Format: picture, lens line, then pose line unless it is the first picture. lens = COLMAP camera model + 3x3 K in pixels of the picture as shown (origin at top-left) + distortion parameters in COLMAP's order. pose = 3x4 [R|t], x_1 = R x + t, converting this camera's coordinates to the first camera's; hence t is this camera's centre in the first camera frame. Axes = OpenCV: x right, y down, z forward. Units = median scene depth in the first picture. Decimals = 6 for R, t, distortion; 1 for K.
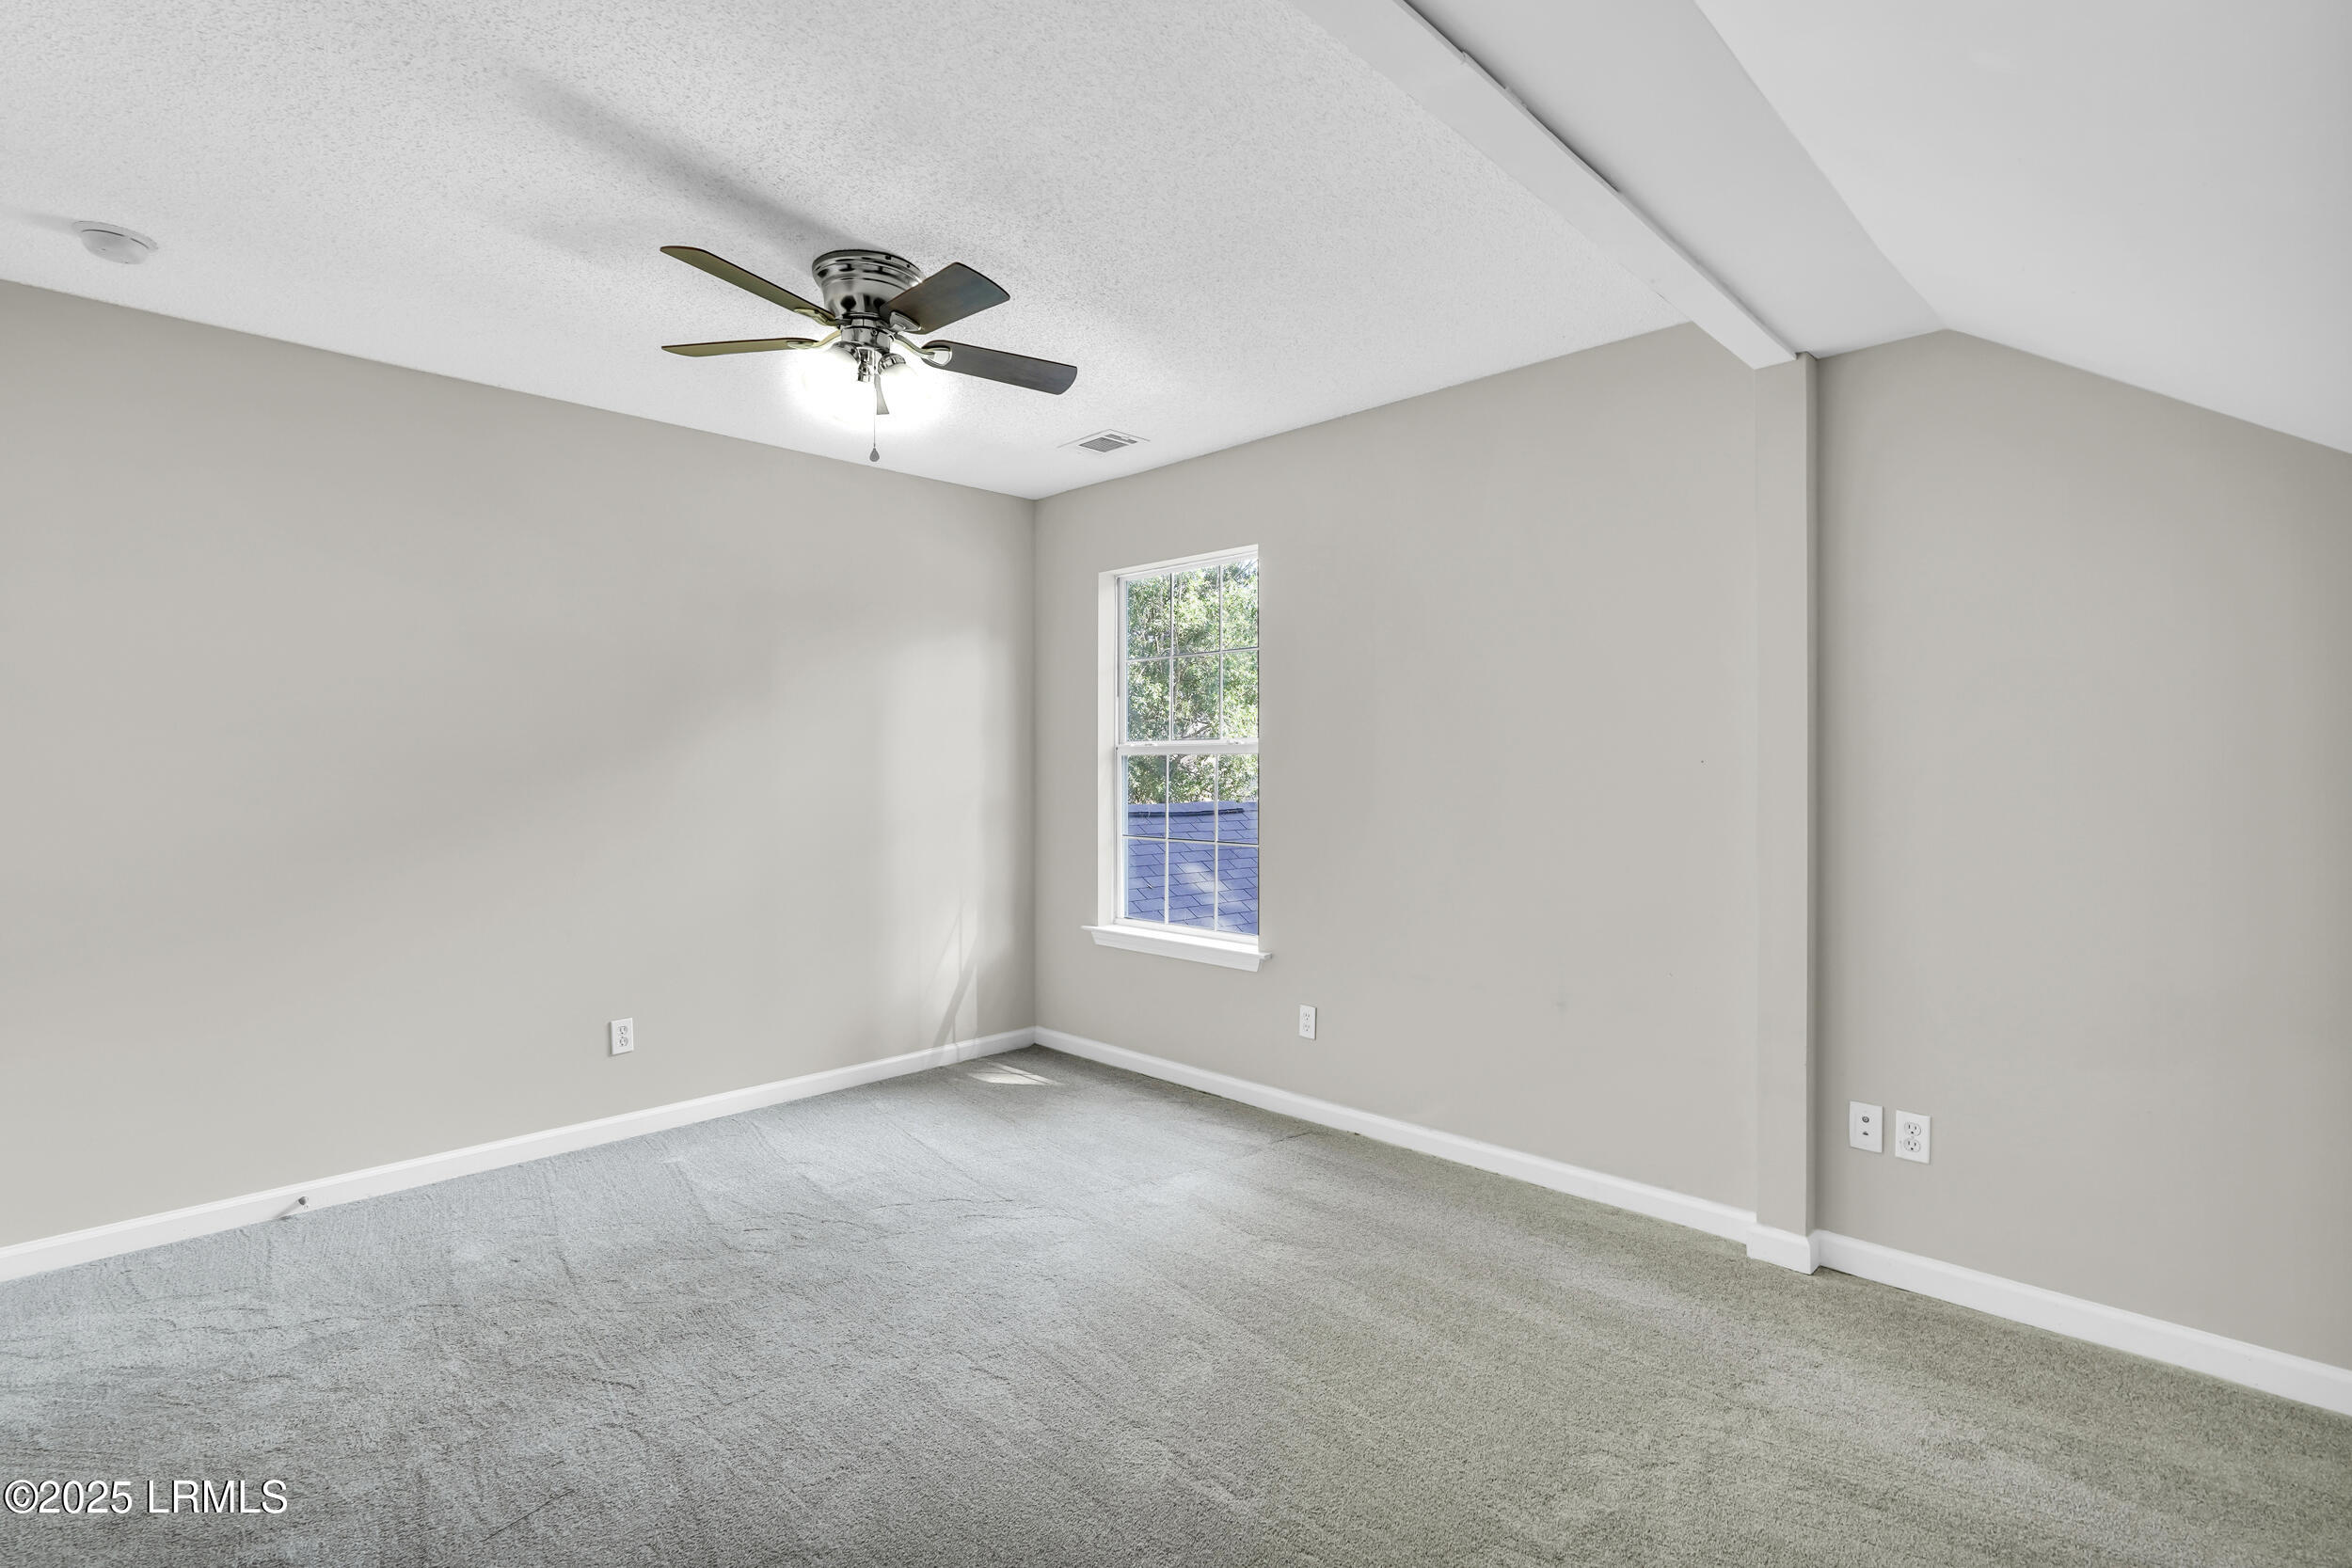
lens RADIAL K [[1110.1, 0, 1176.0], [0, 1110.1, 784.0], [0, 0, 1]] dist [-0.001471, -0.000119]
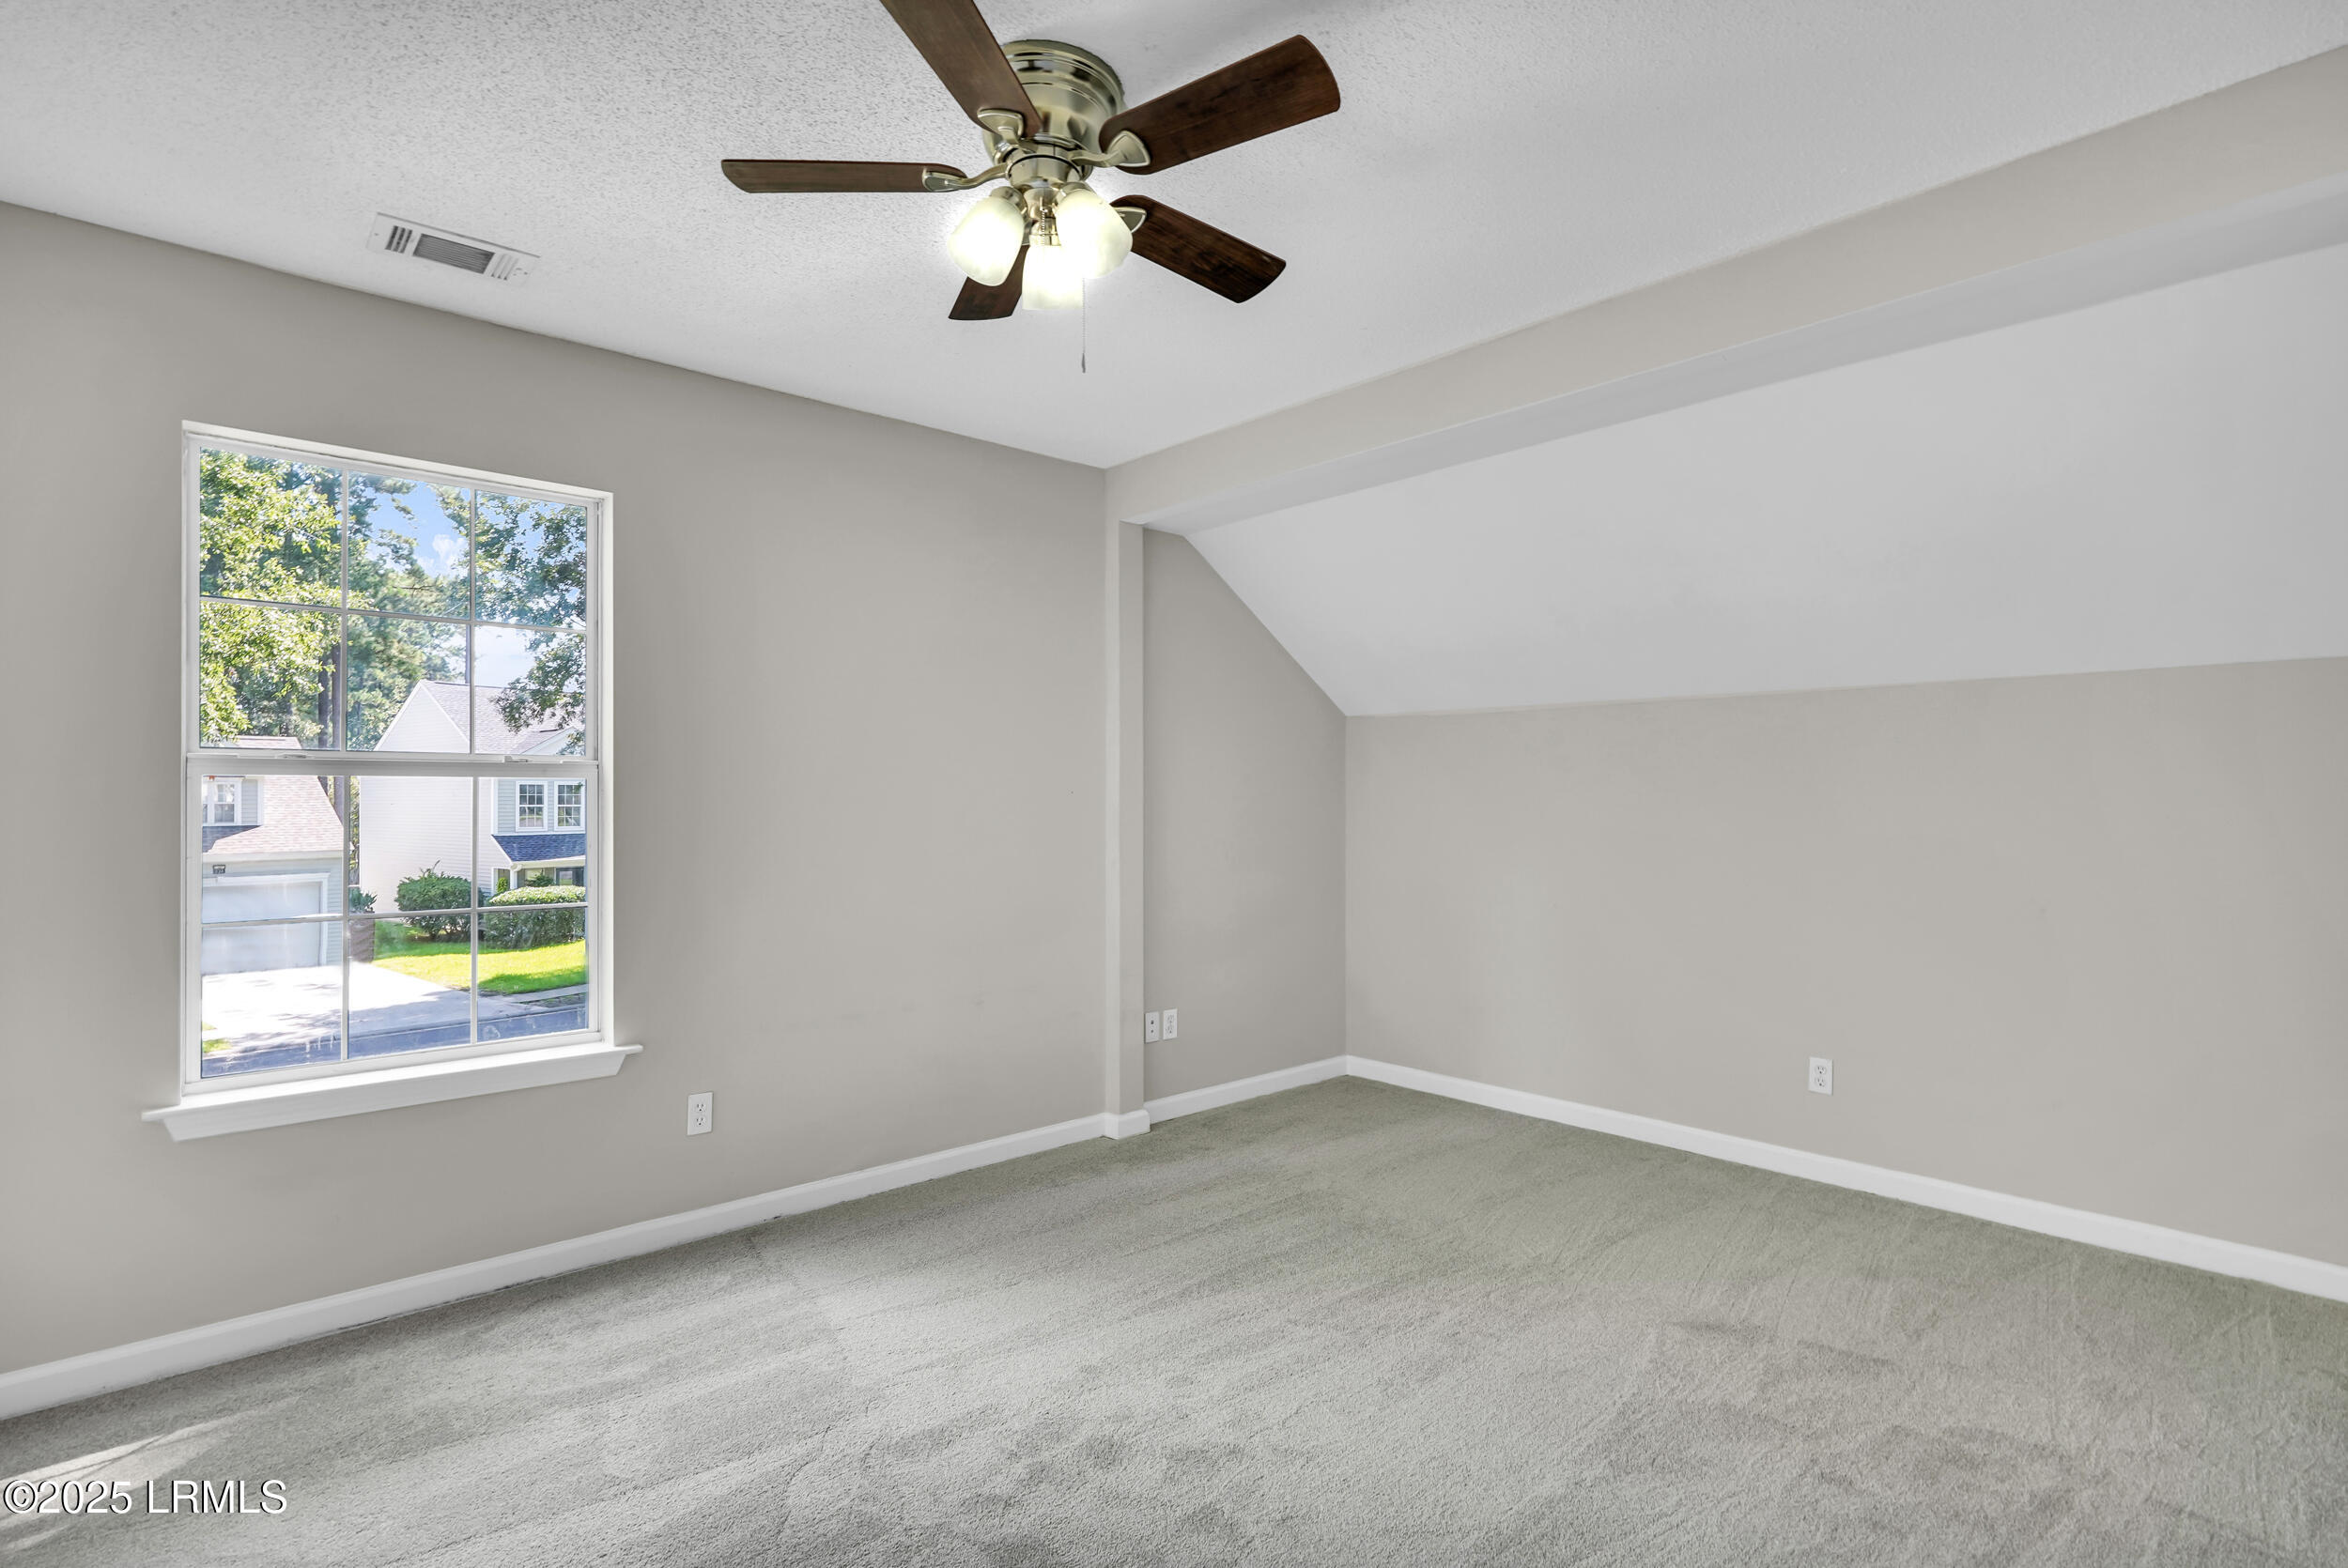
lens RADIAL K [[1154.3, 0, 1172.5], [0, 1154.3, 795.6], [0, 0, 1]] dist [-0.000940, 0.000216]
pose [[0.051169, 0.002707, 0.998686, -0.812364], [0.014620, 0.999887, -0.003459, -0.007955], [-0.998583, 0.014777, 0.051124, 0.718071]]
